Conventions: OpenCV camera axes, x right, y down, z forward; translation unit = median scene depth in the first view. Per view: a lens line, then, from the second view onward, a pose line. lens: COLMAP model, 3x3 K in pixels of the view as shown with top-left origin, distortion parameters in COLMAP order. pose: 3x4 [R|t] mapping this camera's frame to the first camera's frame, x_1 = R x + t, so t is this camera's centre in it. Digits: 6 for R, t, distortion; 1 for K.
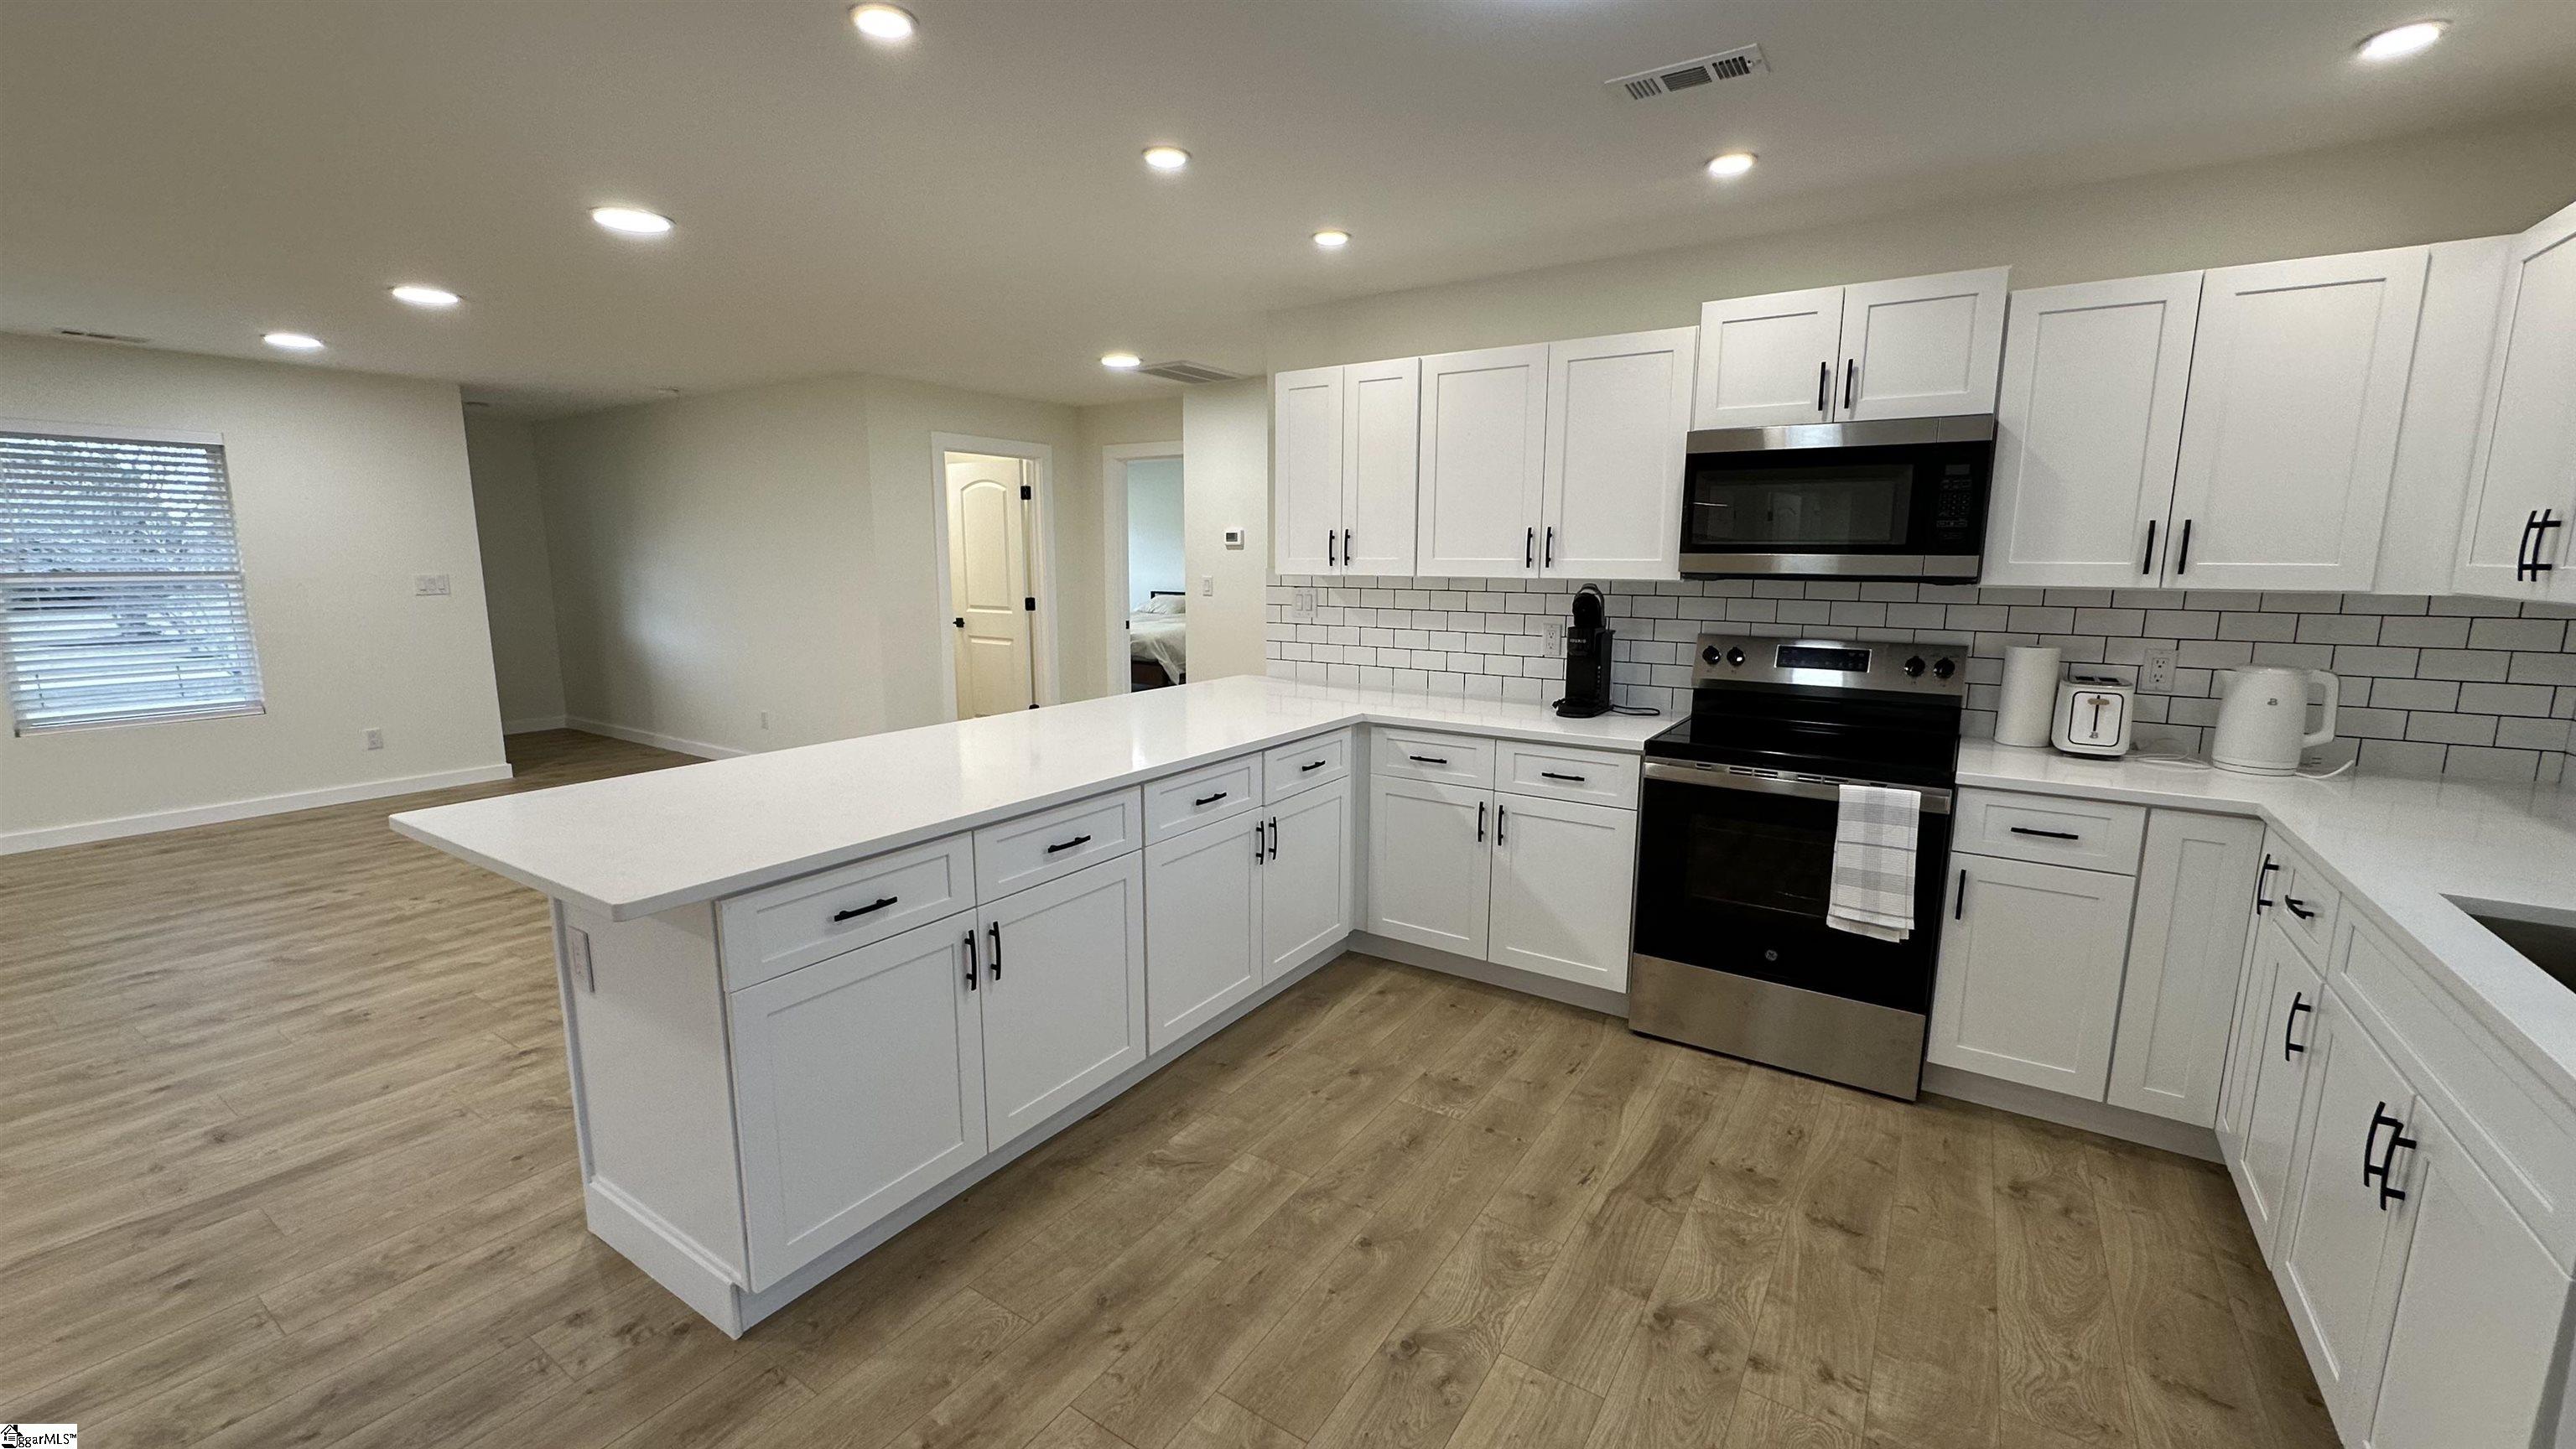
lens RADIAL K [[1025.6, 0, 1282.3], [0, 1025.6, 724.2], [0, 0, 1]] dist [-0.006961, 0.001880]
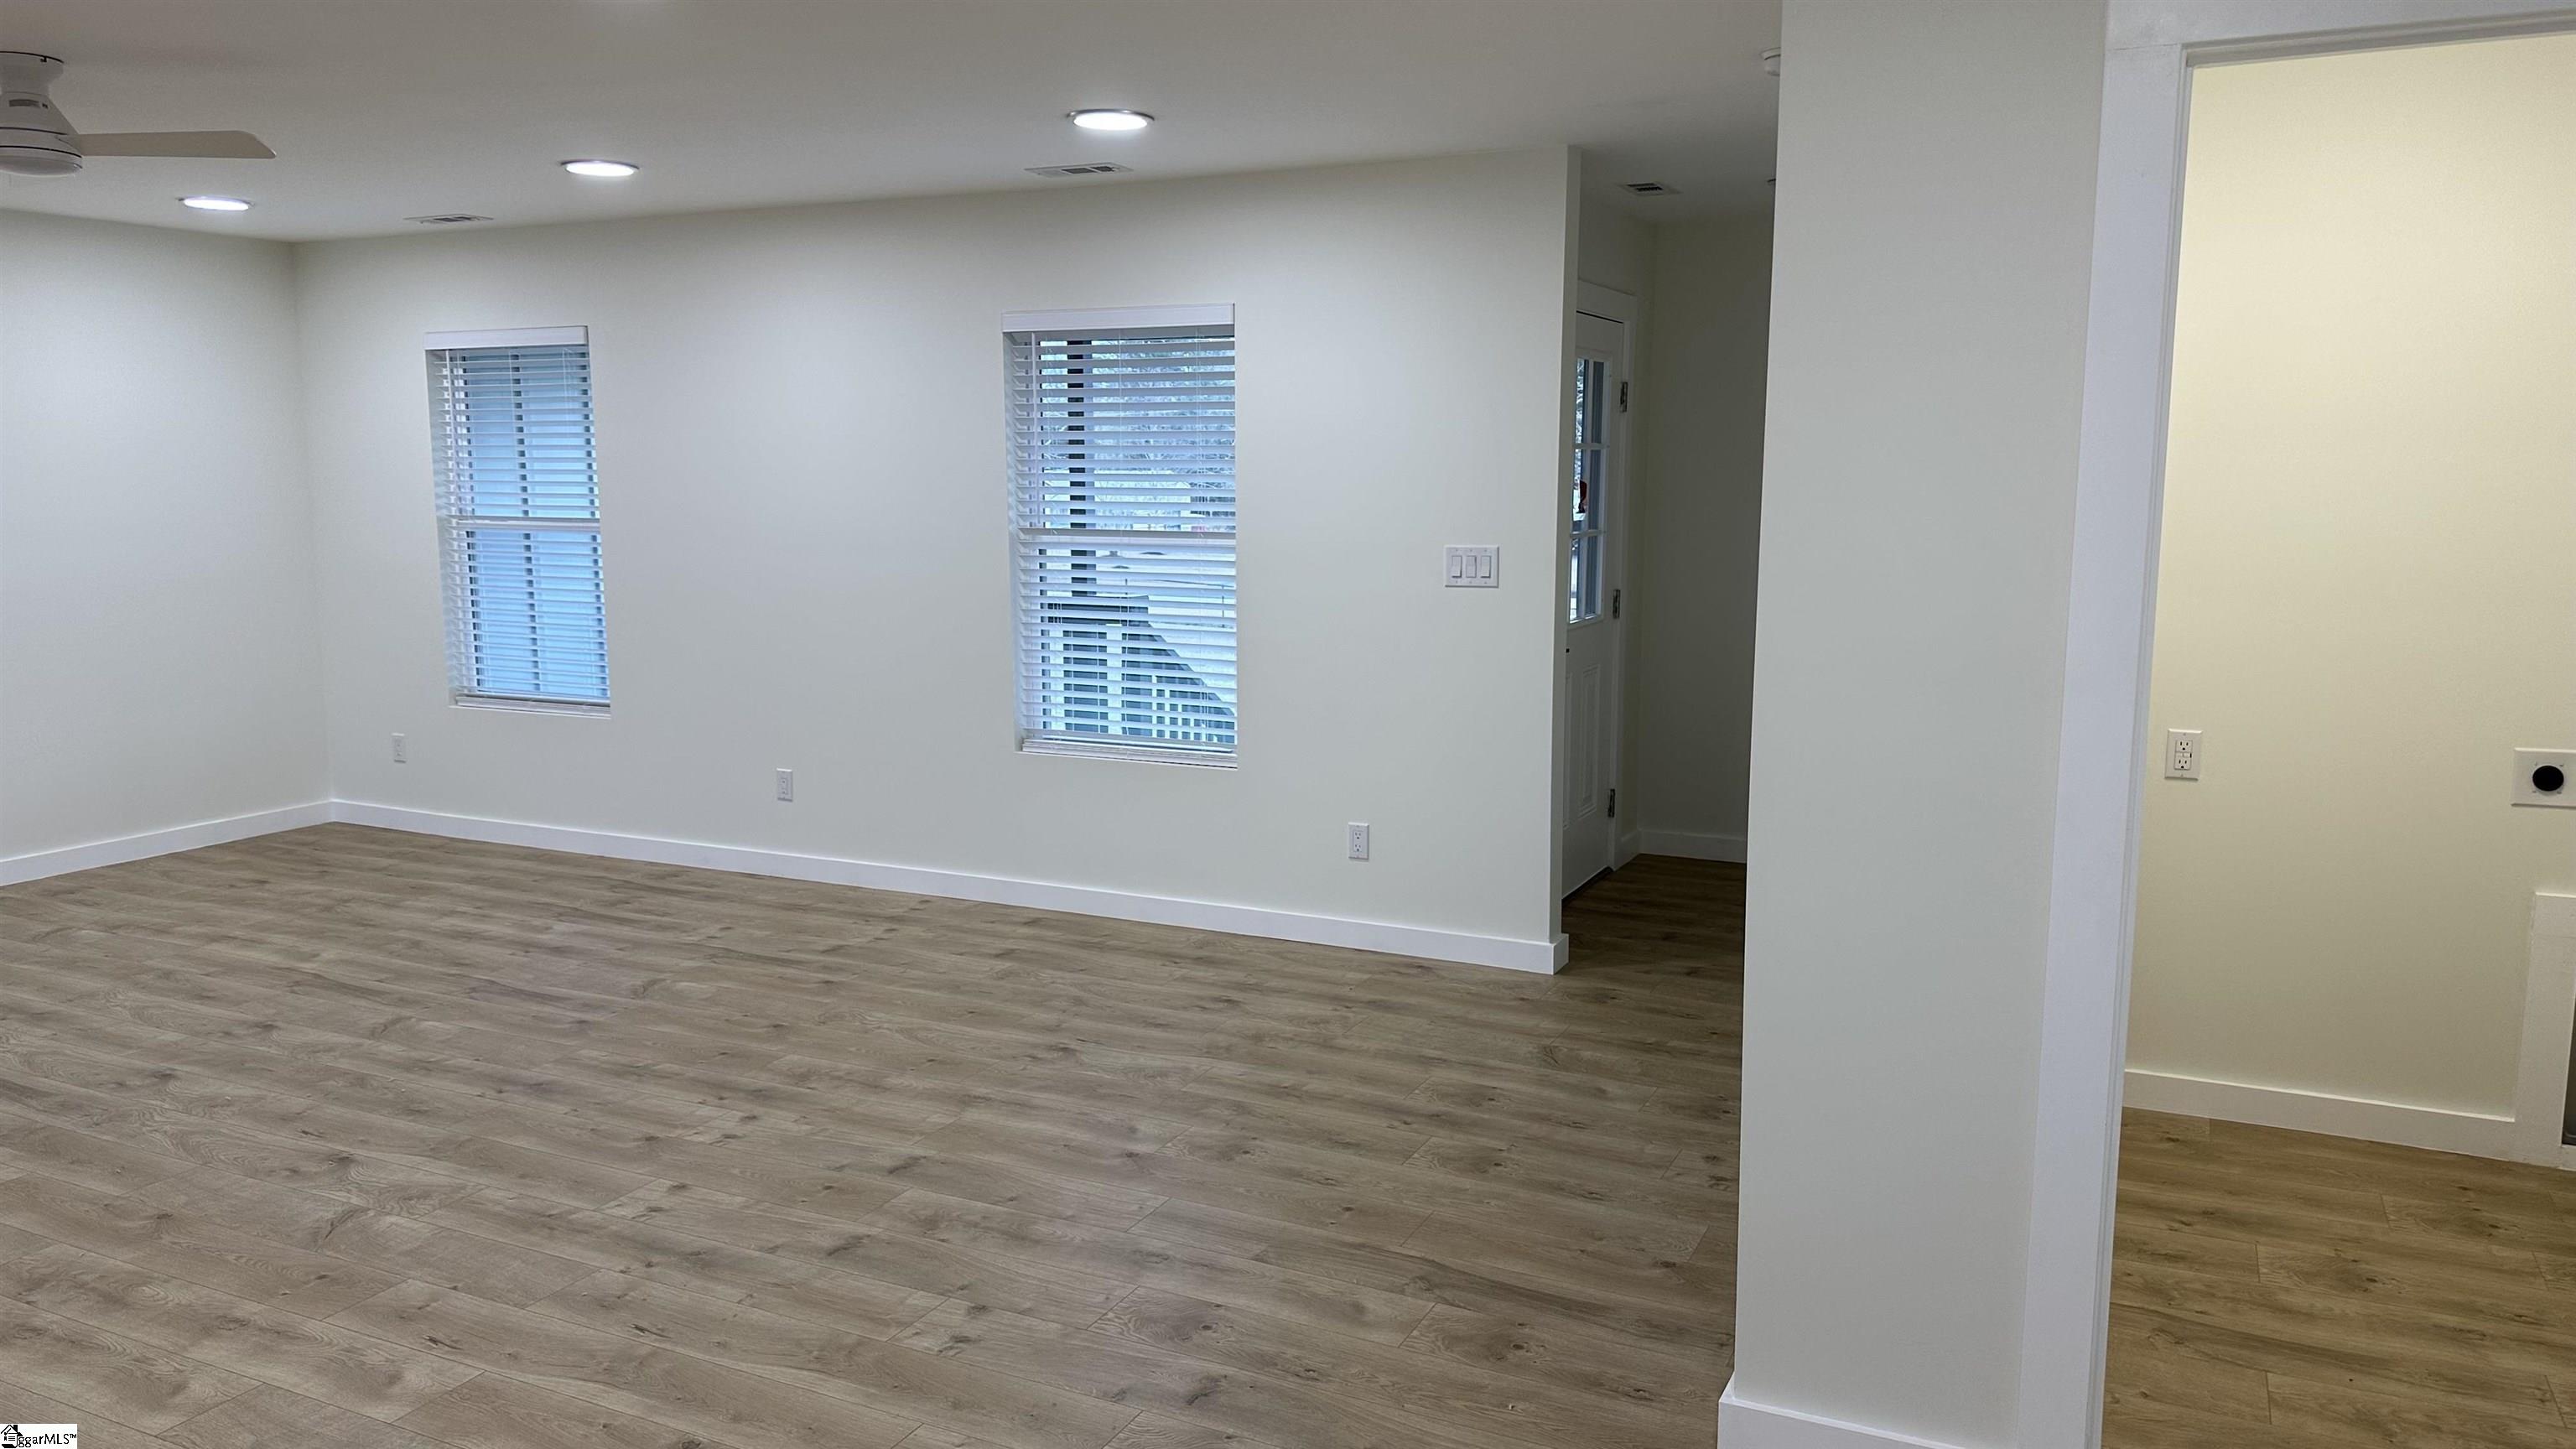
lens RADIAL K [[1797.9, 0, 1283.1], [0, 1797.9, 735.4], [0, 0, 1]] dist [0.075723, -0.095656]
pose [[0.132011, 0.141216, -0.981138, 0.073623], [-0.161743, 0.979603, 0.119233, -0.297205], [0.977963, 0.142952, 0.152159, 1.605969]]
